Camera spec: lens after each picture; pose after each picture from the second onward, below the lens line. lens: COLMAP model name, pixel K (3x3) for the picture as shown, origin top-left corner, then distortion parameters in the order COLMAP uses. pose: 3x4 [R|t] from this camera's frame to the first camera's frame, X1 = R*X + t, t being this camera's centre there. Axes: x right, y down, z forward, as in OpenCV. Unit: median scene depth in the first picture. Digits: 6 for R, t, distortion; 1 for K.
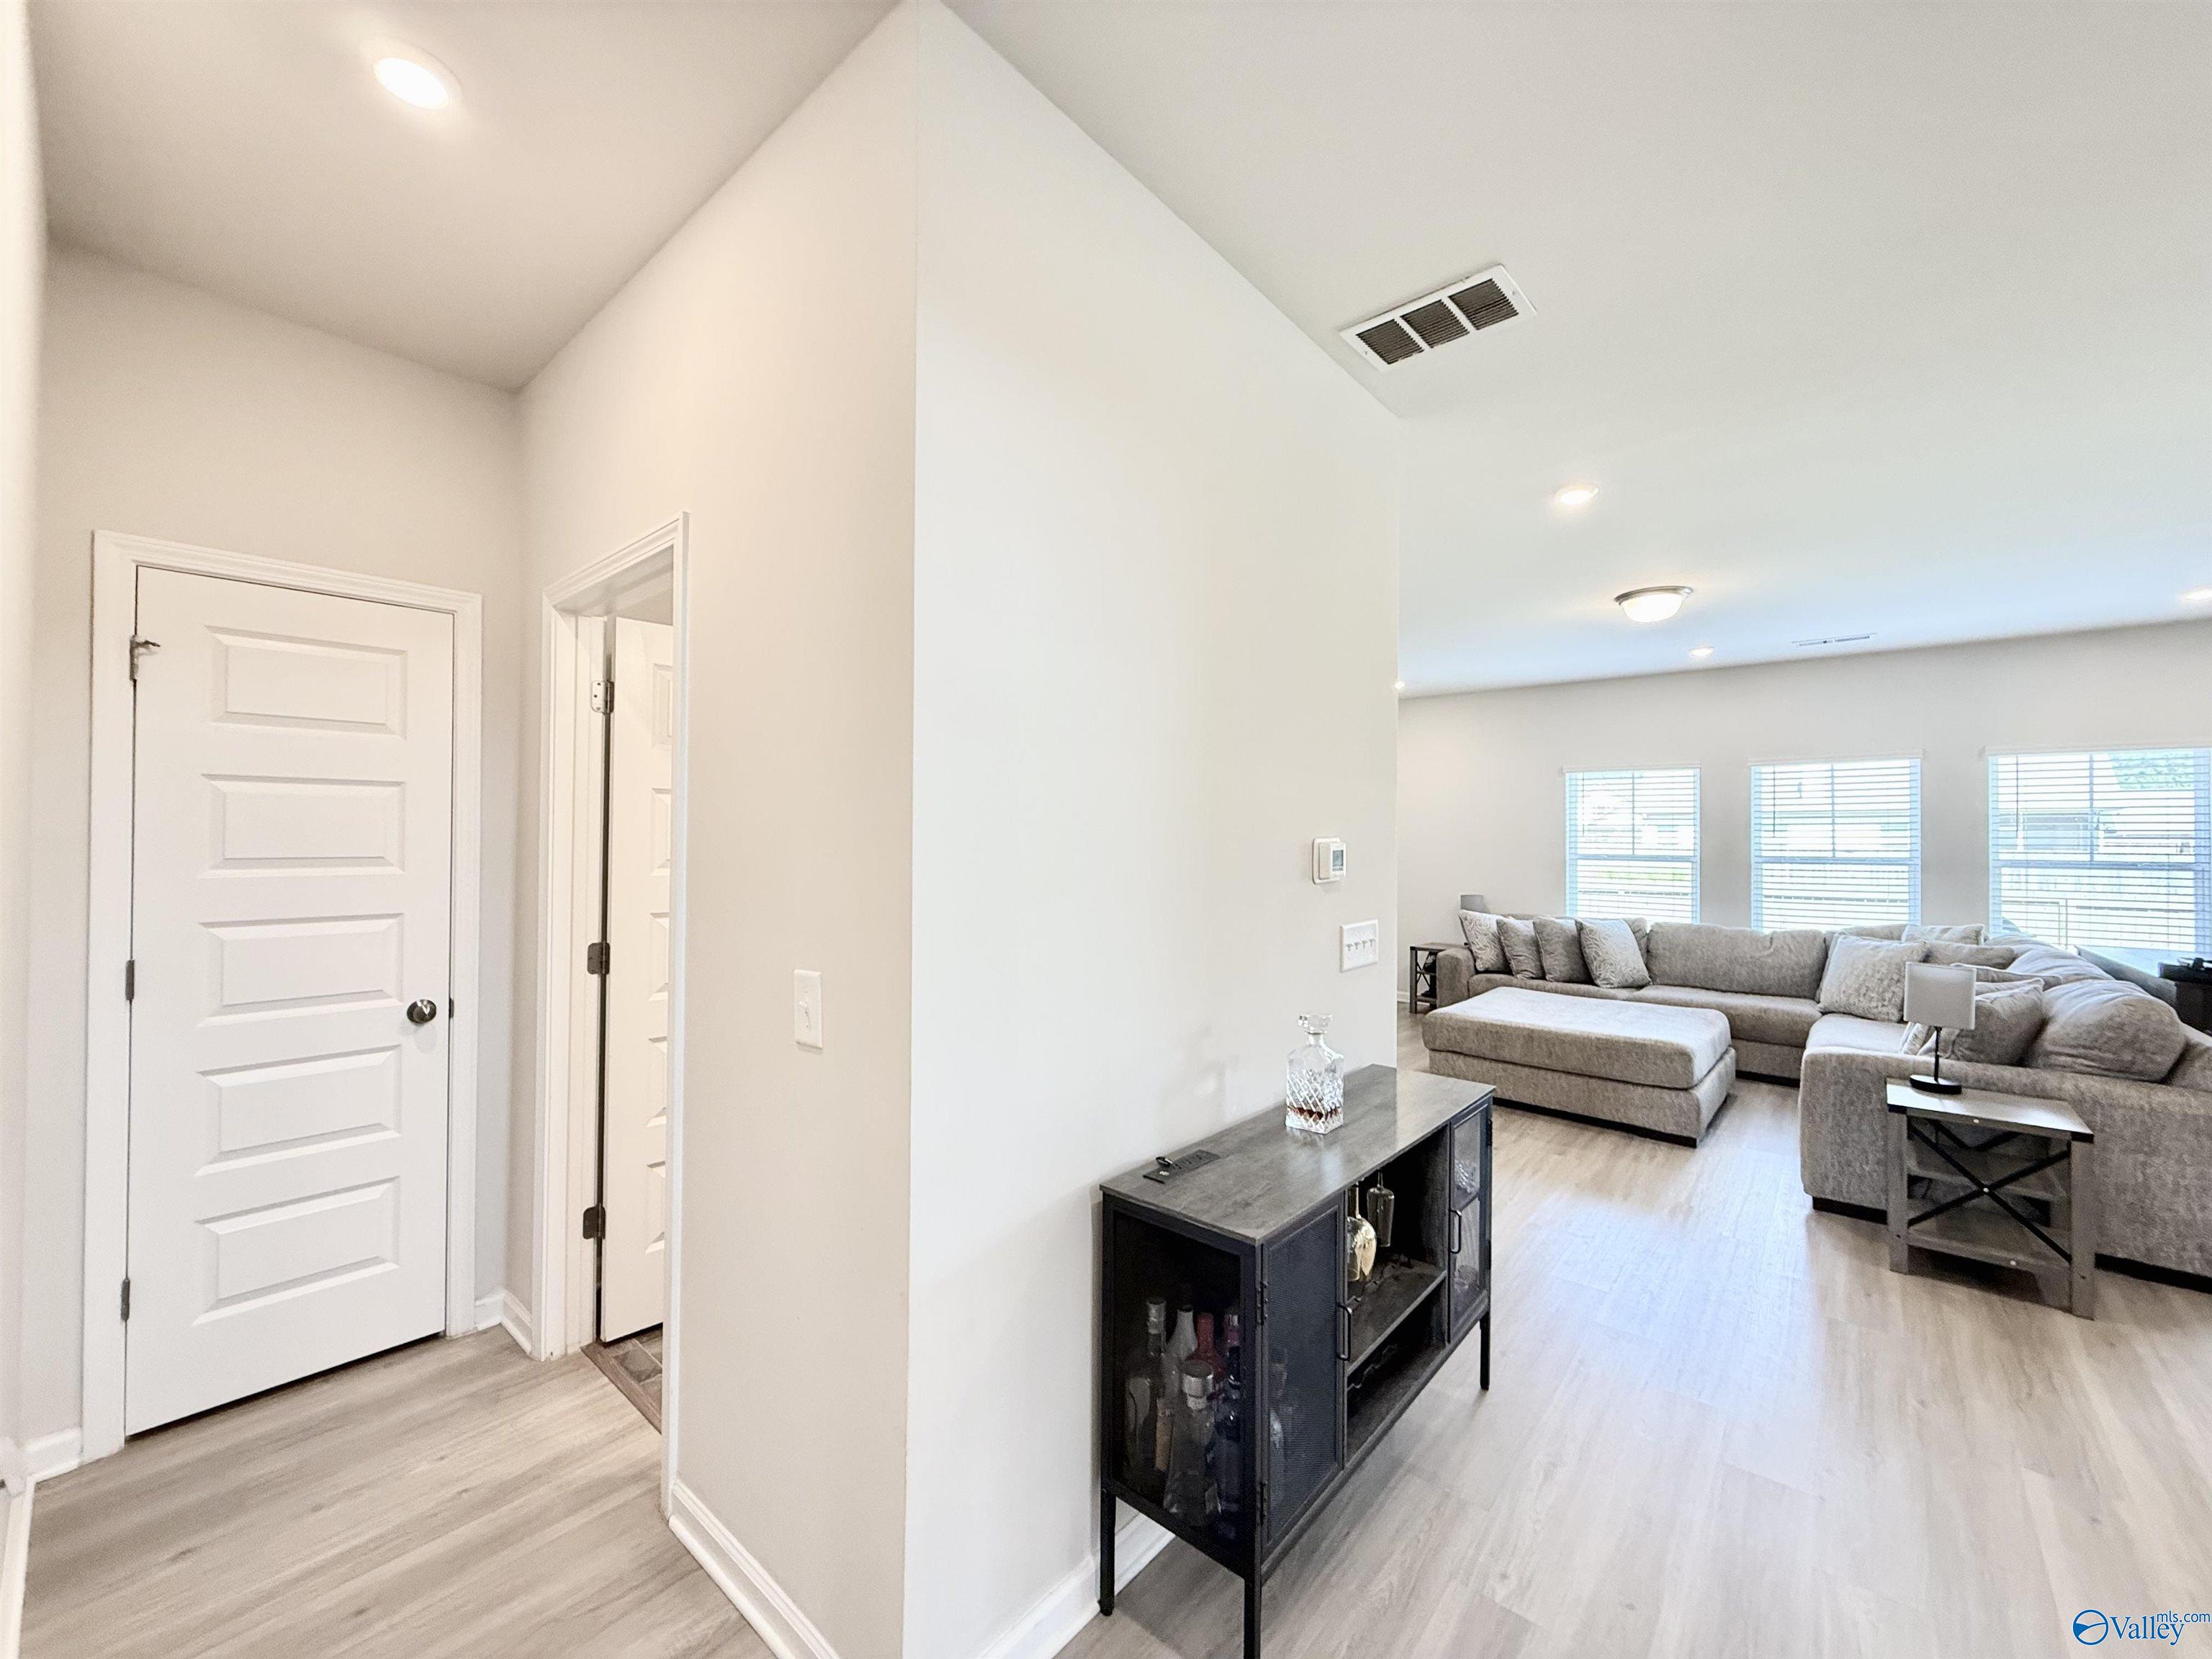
lens RADIAL K [[874.2, 0, 1099.9], [0, 874.2, 828.5], [0, 0, 1]] dist [0.000113, 0.000311]
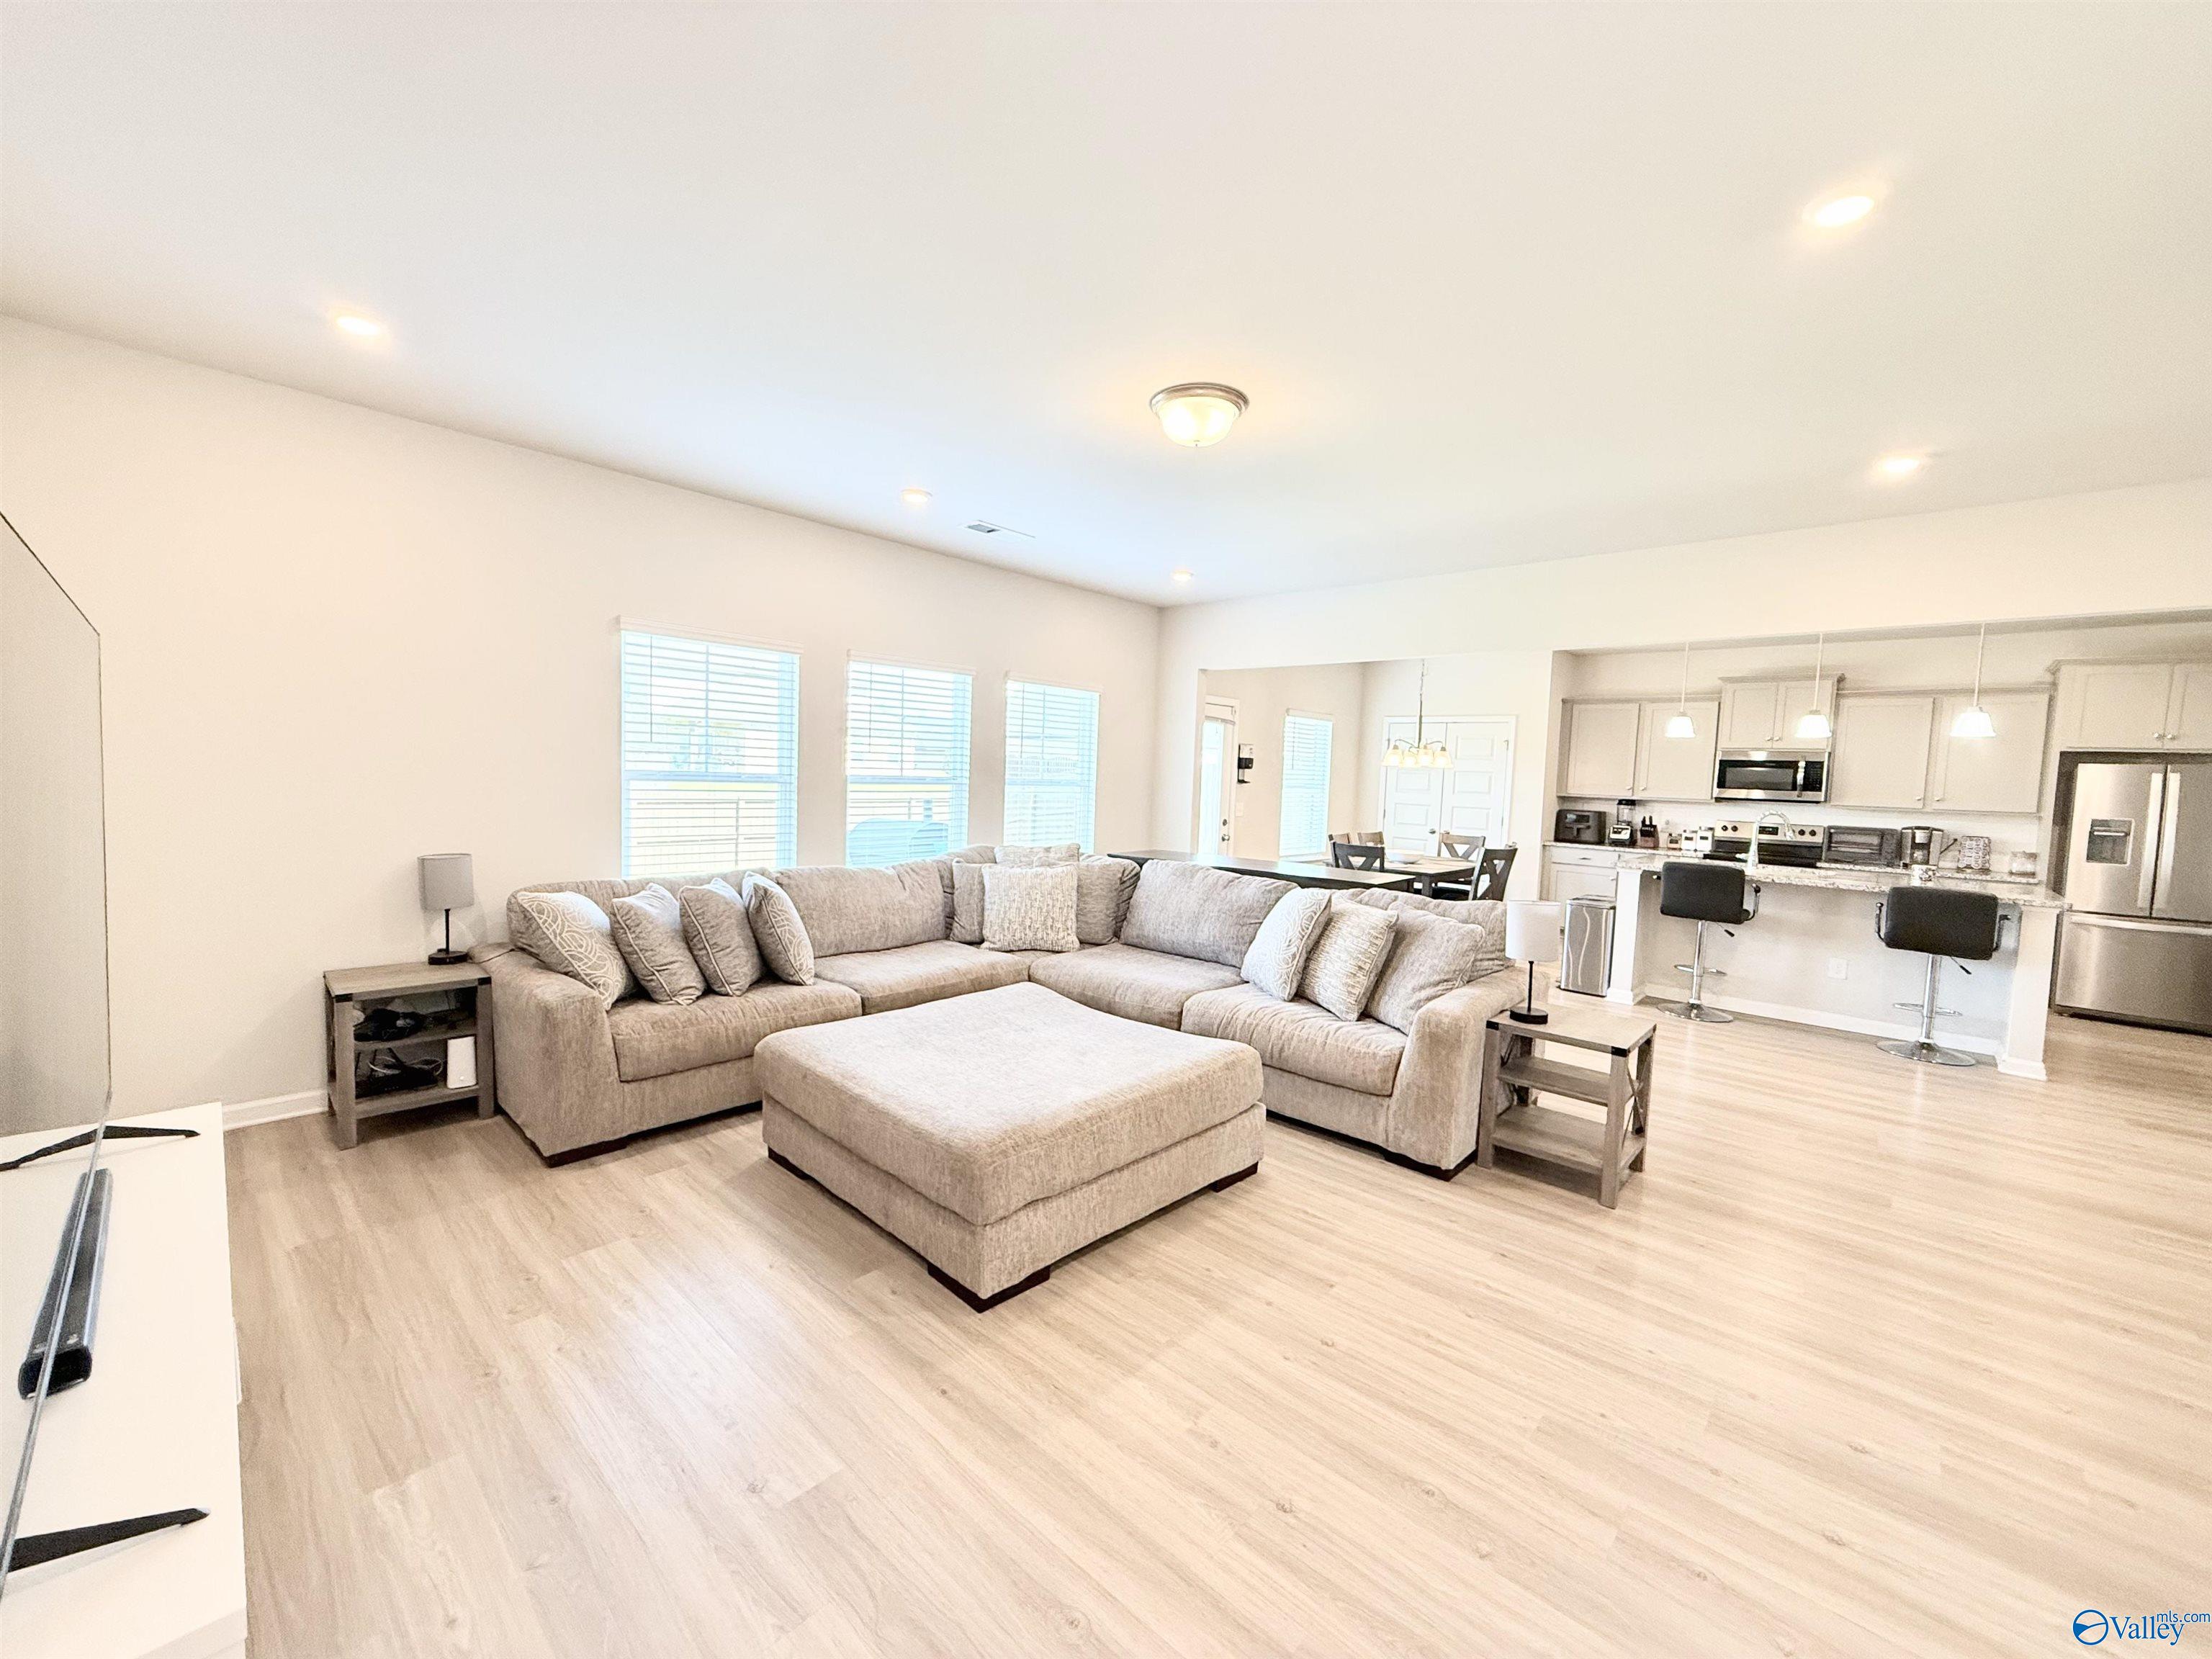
lens RADIAL K [[882.1, 0, 1098.3], [0, 882.1, 821.8], [0, 0, 1]] dist [-0.000176, -0.000226]
pose [[0.037816, -0.066620, 0.997062, -0.108334], [-0.050139, 0.996392, 0.068477, 0.017378], [-0.998026, -0.052581, 0.034340, 1.586667]]
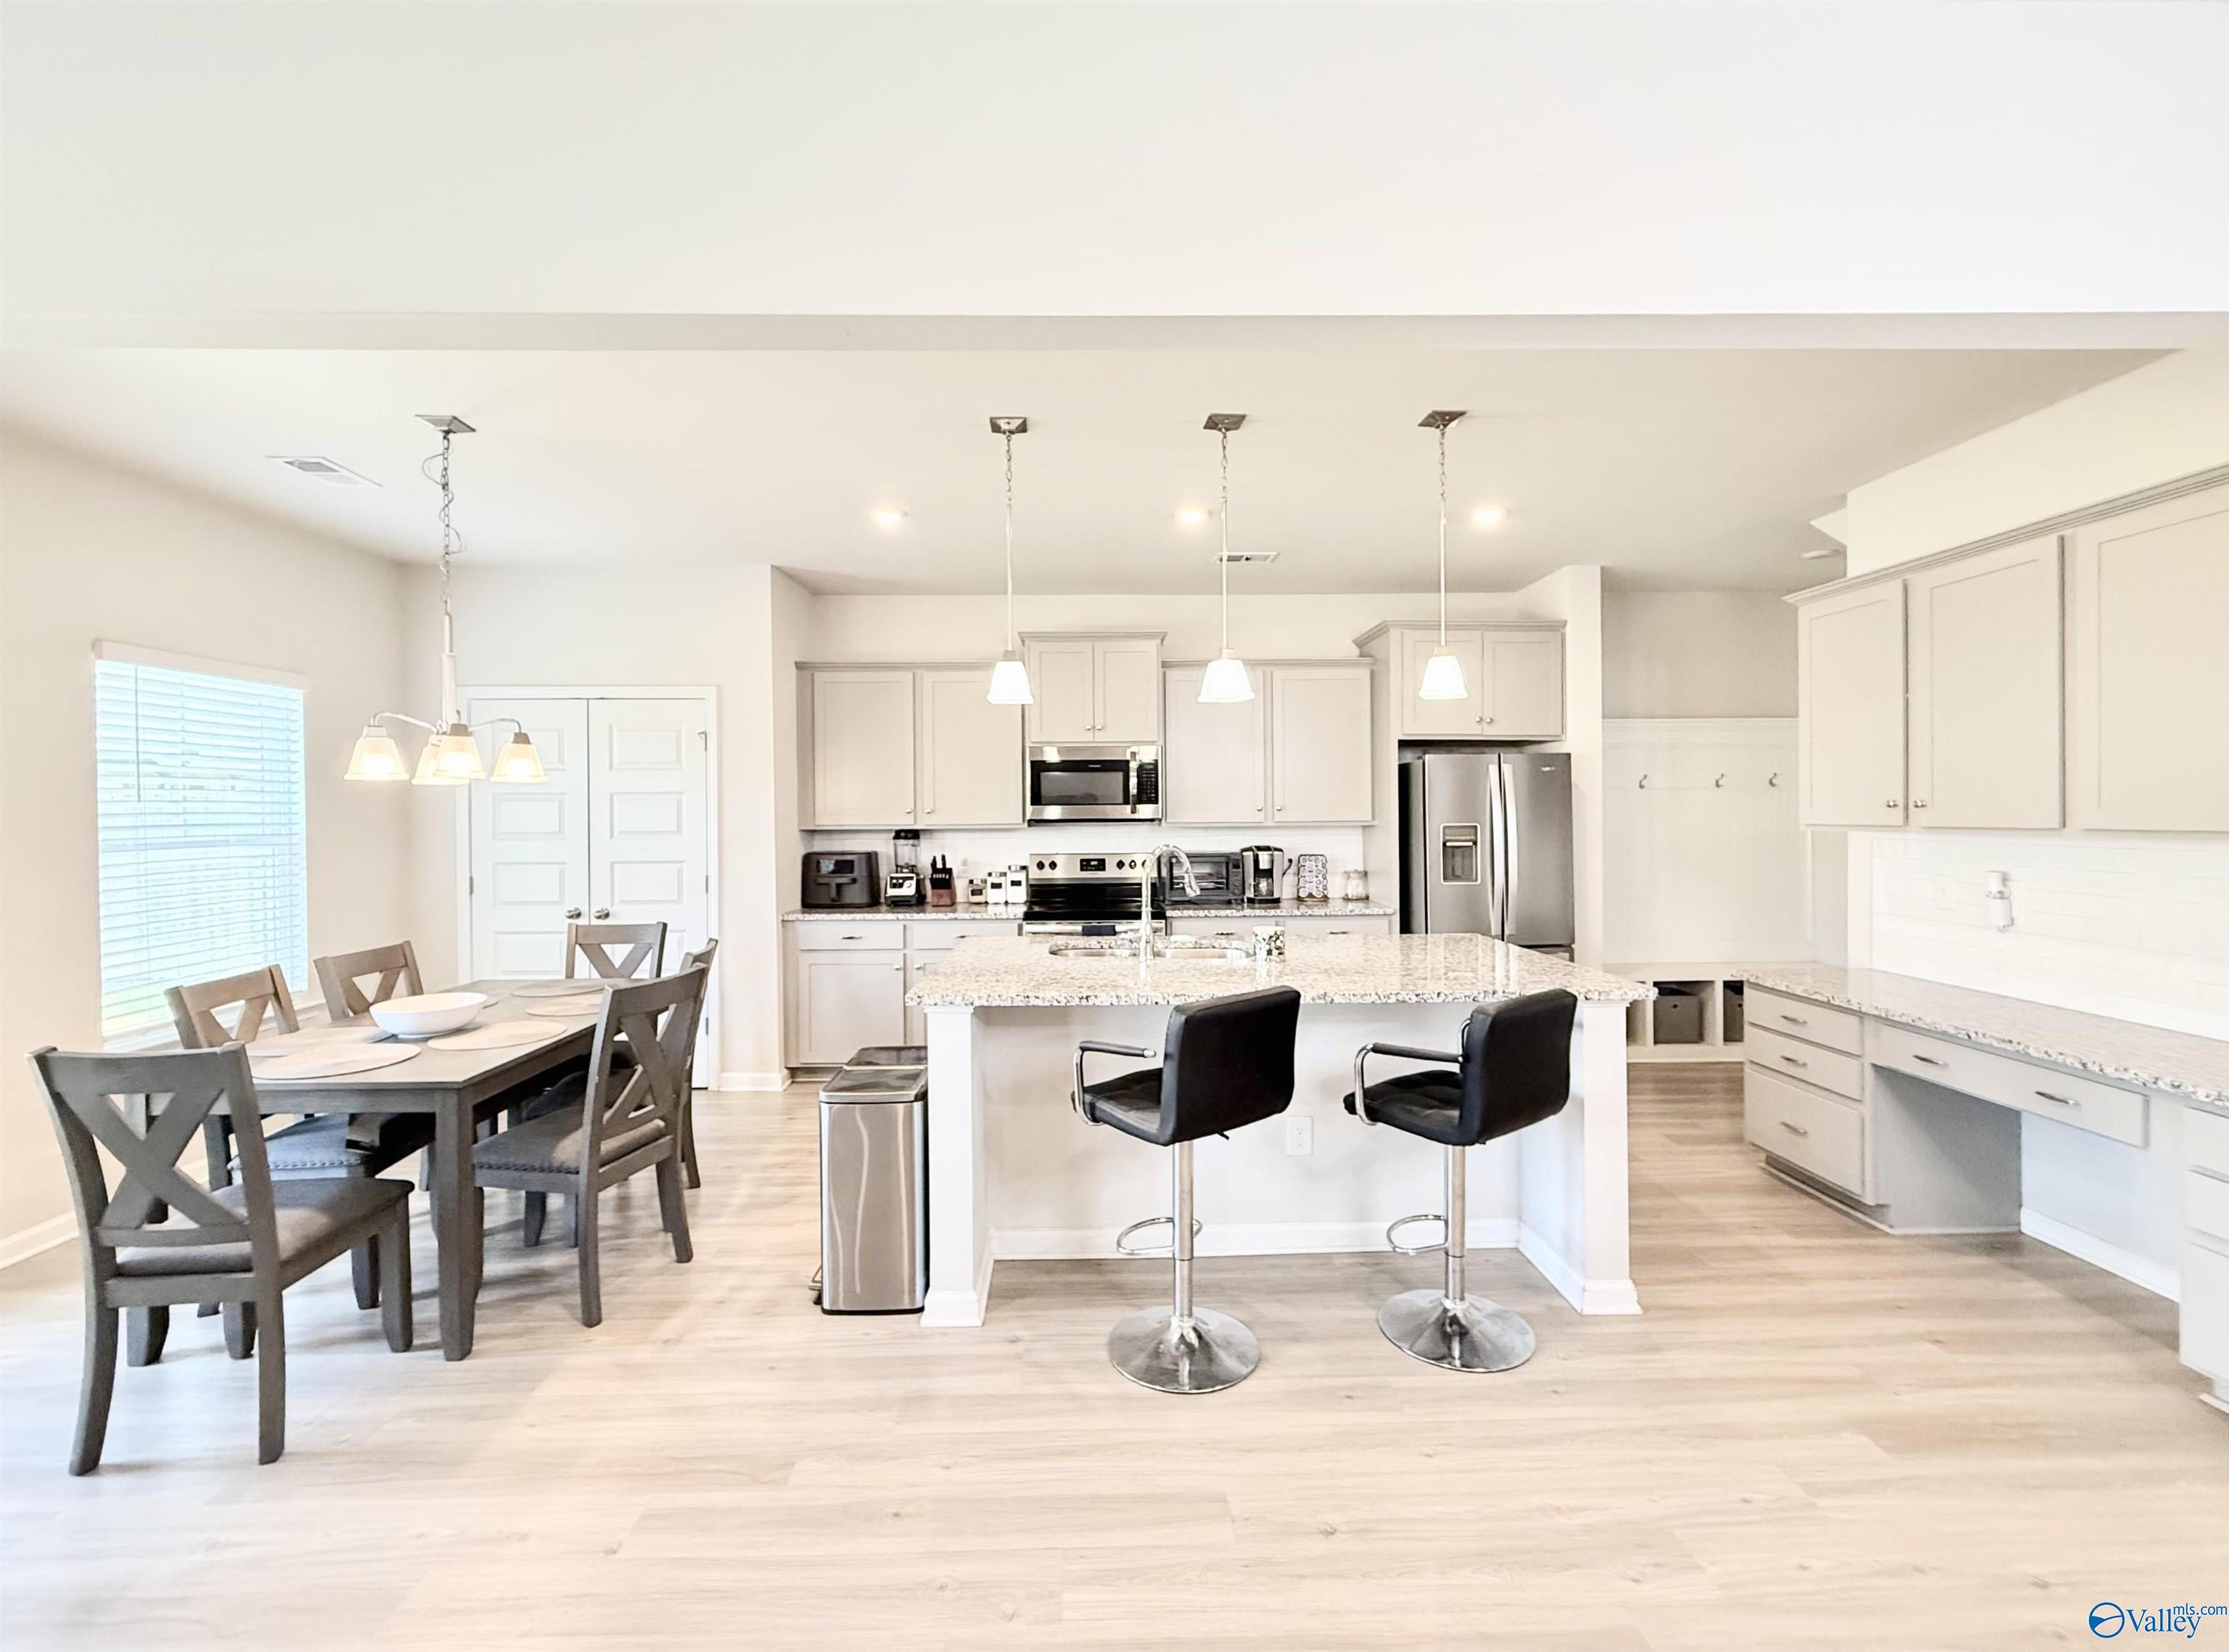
lens RADIAL K [[953.0, 0, 1109.4], [0, 953.0, 813.2], [0, 0, 1]] dist [0.001445, 0.000500]
pose [[-0.671984, -0.008105, 0.740522, 1.134821], [-0.008129, 0.999961, 0.003568, 0.012028], [-0.740521, -0.003622, -0.672023, 0.955459]]
